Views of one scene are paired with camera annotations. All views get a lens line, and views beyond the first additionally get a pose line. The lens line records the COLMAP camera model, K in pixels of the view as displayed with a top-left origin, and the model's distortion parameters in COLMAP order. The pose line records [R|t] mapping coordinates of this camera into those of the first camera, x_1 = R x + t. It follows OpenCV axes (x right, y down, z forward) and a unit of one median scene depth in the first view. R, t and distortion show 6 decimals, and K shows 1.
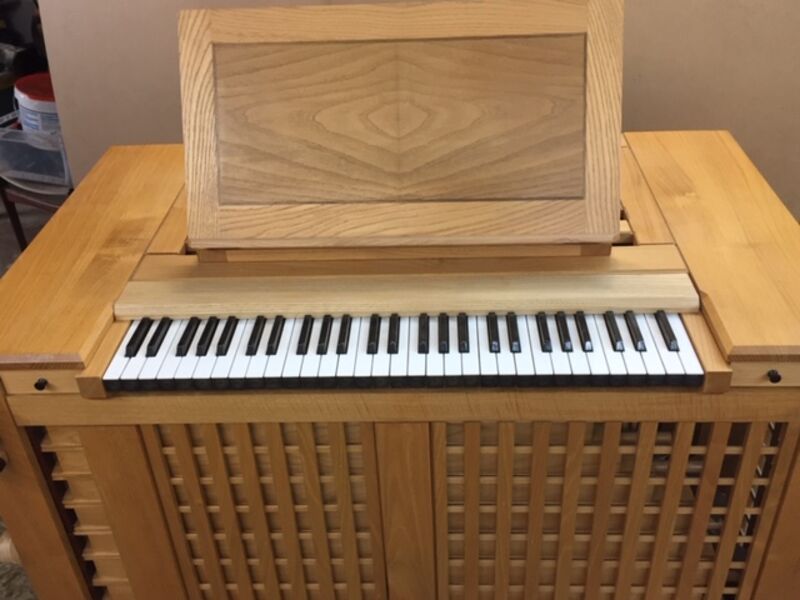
lens RADIAL K [[819.7, 0, 400.0], [0, 819.7, 300.0], [0, 0, 1]] dist [0.054179, -0.013664]
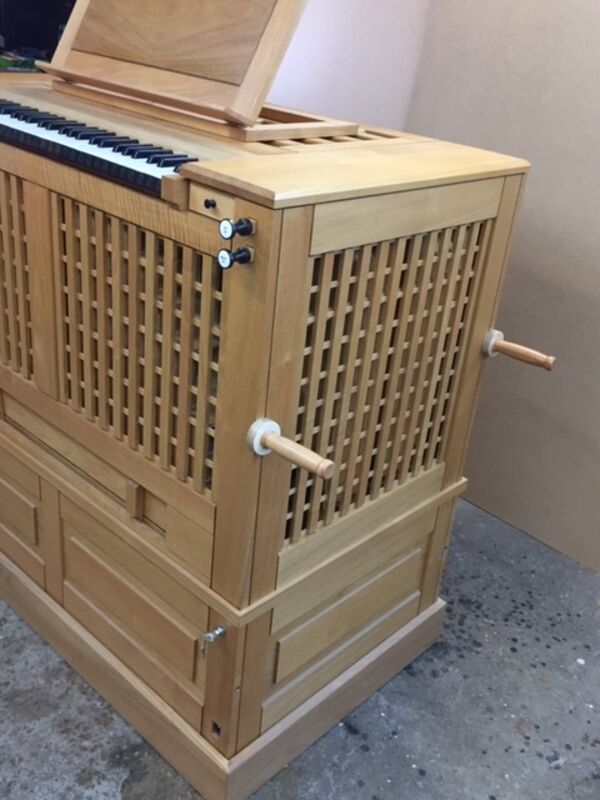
lens RADIAL K [[819.7, 0, 300.0], [0, 819.7, 400.0], [0, 0, 1]] dist [0.054179, -0.013664]
pose [[0.742020, 0.391574, -0.544129, 1.136499], [-0.469479, 0.882930, -0.004835, 0.249361], [0.478534, 0.259045, 0.838988, 0.144132]]
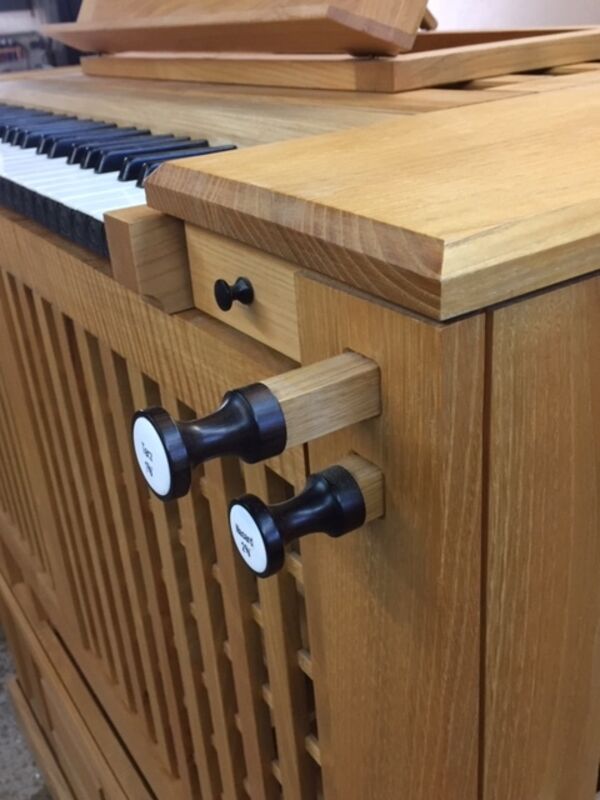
lens RADIAL K [[819.7, 0, 300.0], [0, 819.7, 400.0], [0, 0, 1]] dist [0.054179, -0.013664]
pose [[0.577033, 0.350229, -0.737816, 0.643934], [-0.406340, 0.906754, 0.112629, 0.073115], [0.708463, 0.234814, 0.665539, 0.717821]]
